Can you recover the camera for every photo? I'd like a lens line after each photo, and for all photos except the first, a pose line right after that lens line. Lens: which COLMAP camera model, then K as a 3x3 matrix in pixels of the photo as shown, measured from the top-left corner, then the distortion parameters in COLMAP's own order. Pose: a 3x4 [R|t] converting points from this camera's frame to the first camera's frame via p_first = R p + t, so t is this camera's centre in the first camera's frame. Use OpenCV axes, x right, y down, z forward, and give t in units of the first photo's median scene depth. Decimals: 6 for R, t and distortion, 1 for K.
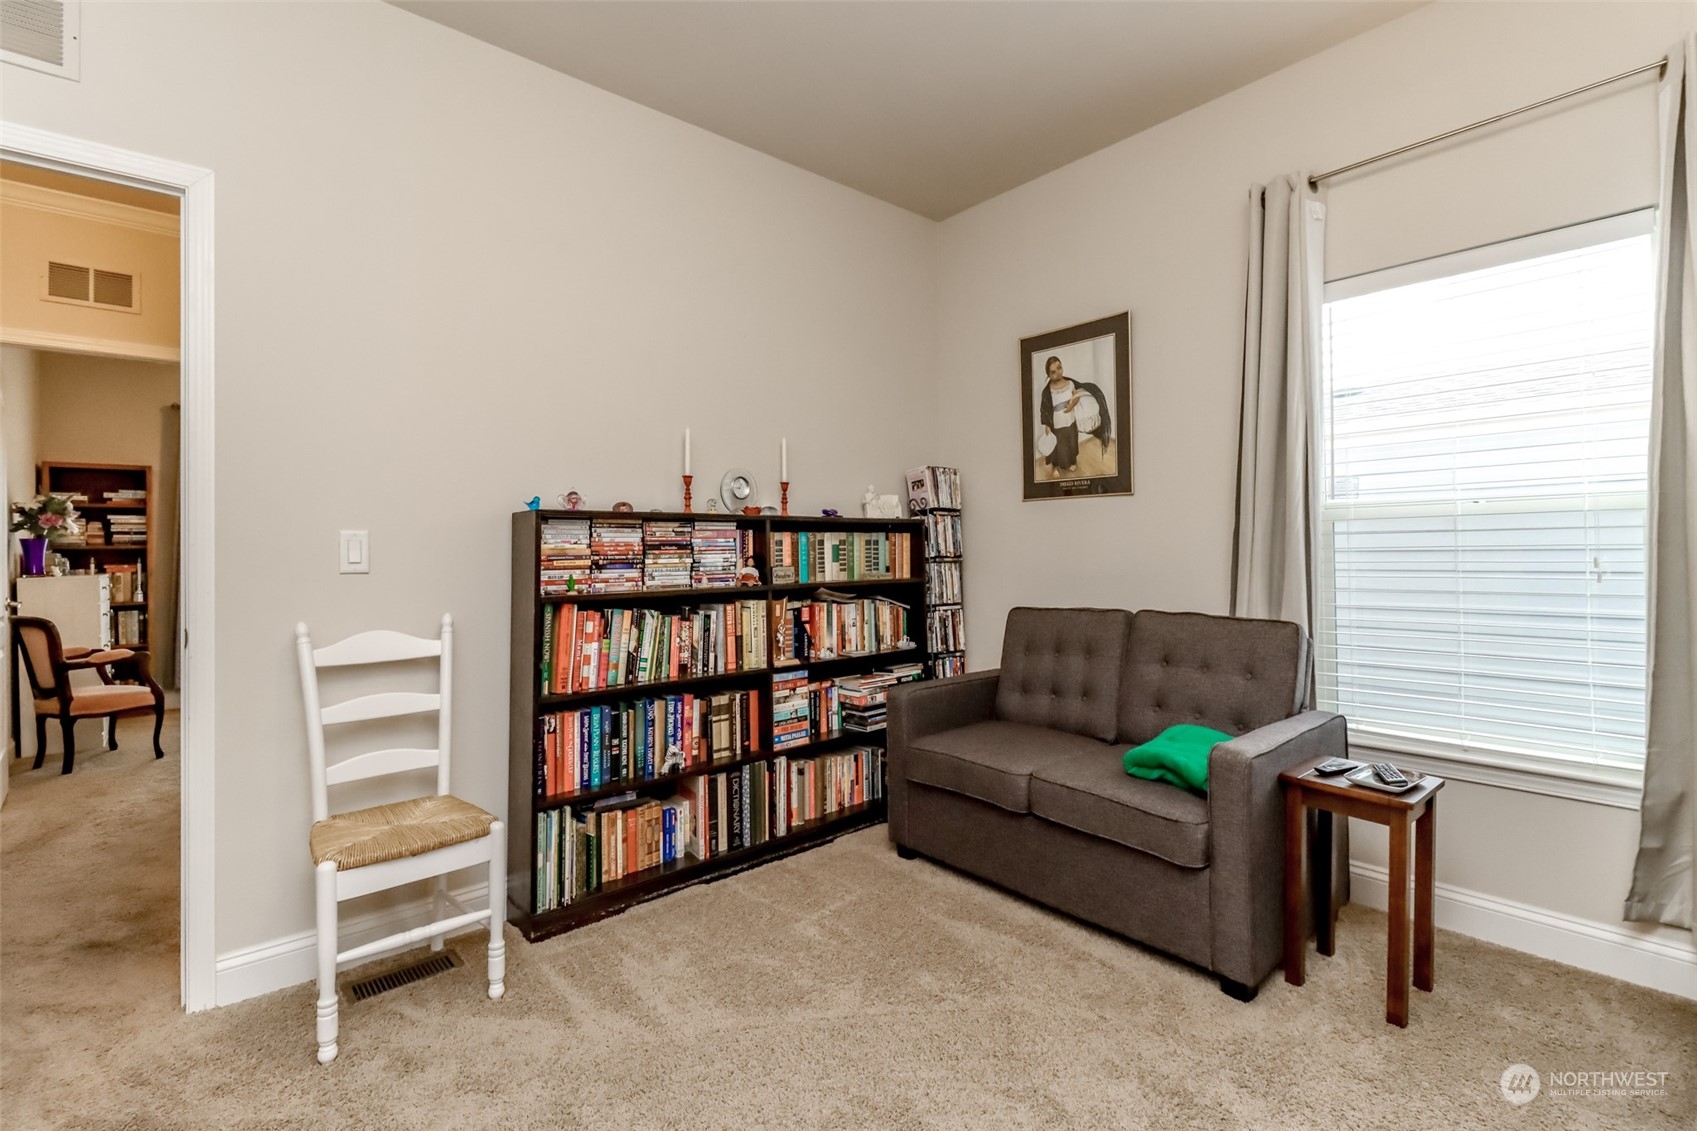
lens RADIAL K [[774.1, 0, 843.6], [0, 774.1, 559.7], [0, 0, 1]] dist [0.011023, -0.003657]
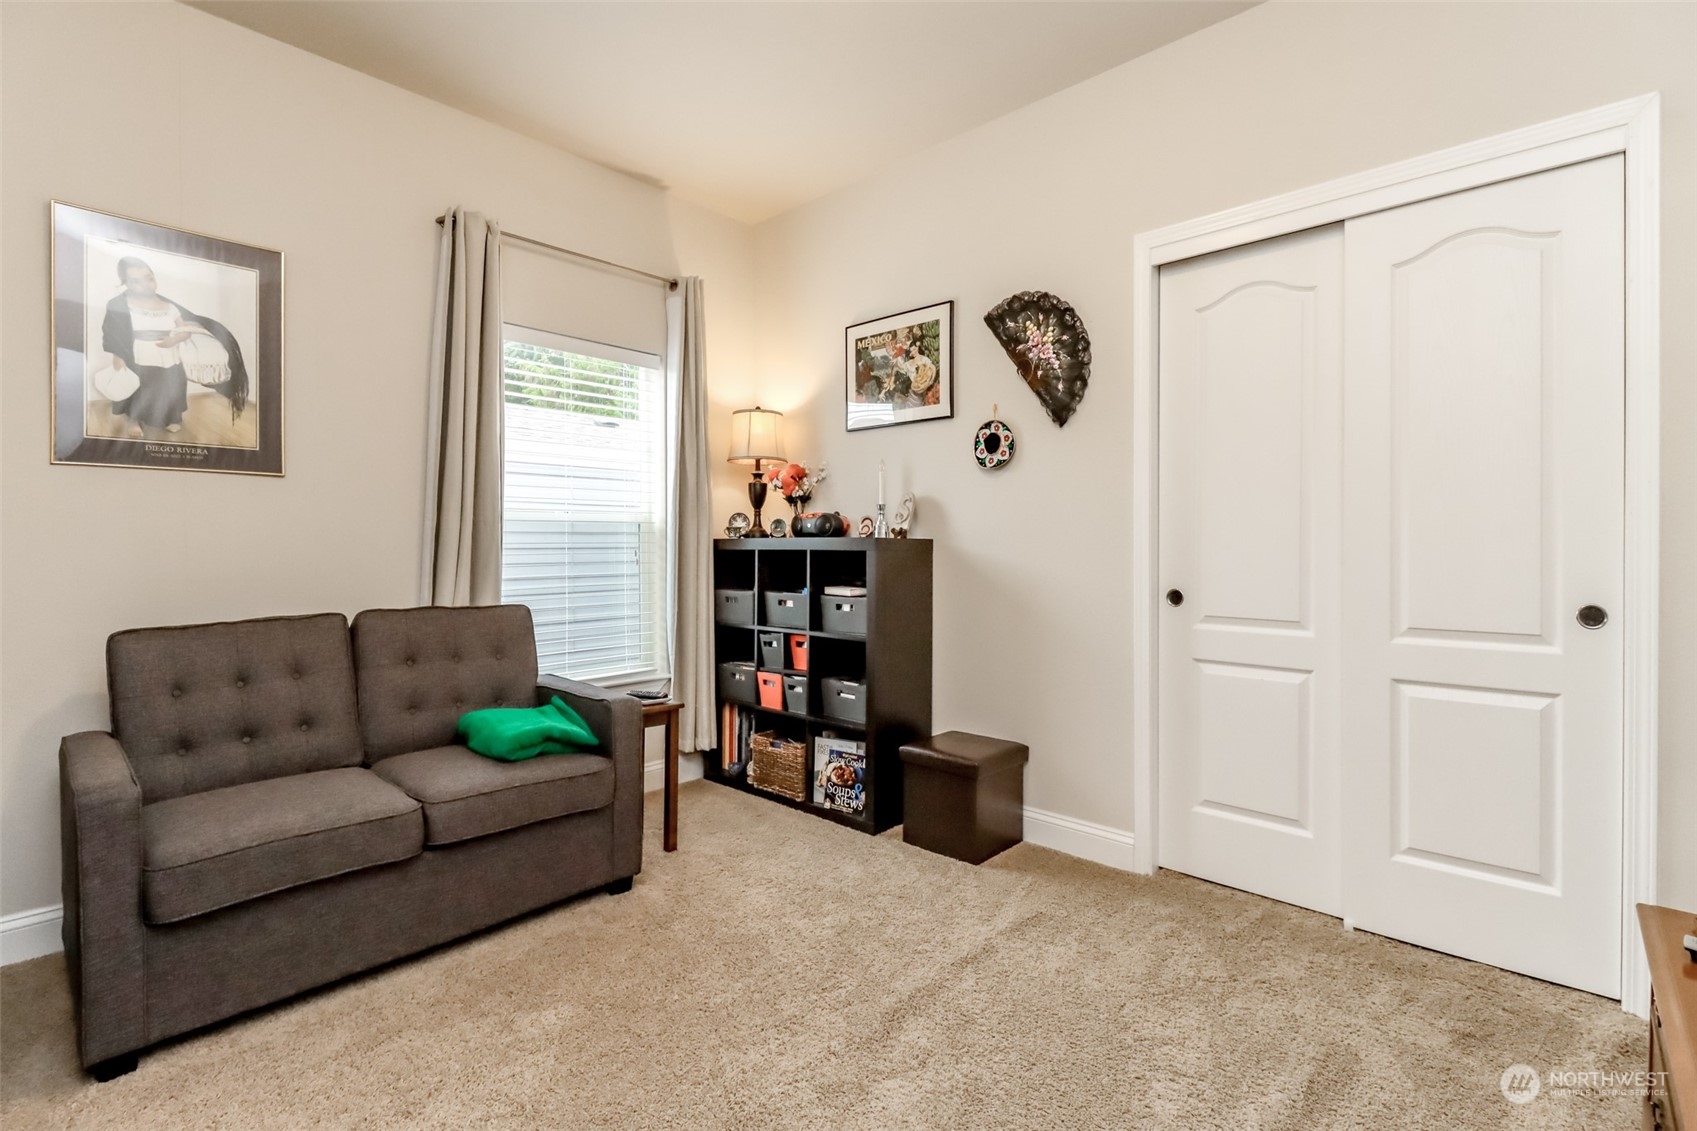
lens RADIAL K [[774.1, 0, 848.6], [0, 774.1, 556.8], [0, 0, 1]] dist [0.011023, -0.003657]
pose [[-0.106897, -0.022368, 0.994018, -0.537422], [0.006185, 0.999713, 0.023162, -0.013948], [-0.994251, 0.008624, -0.106728, 0.509359]]
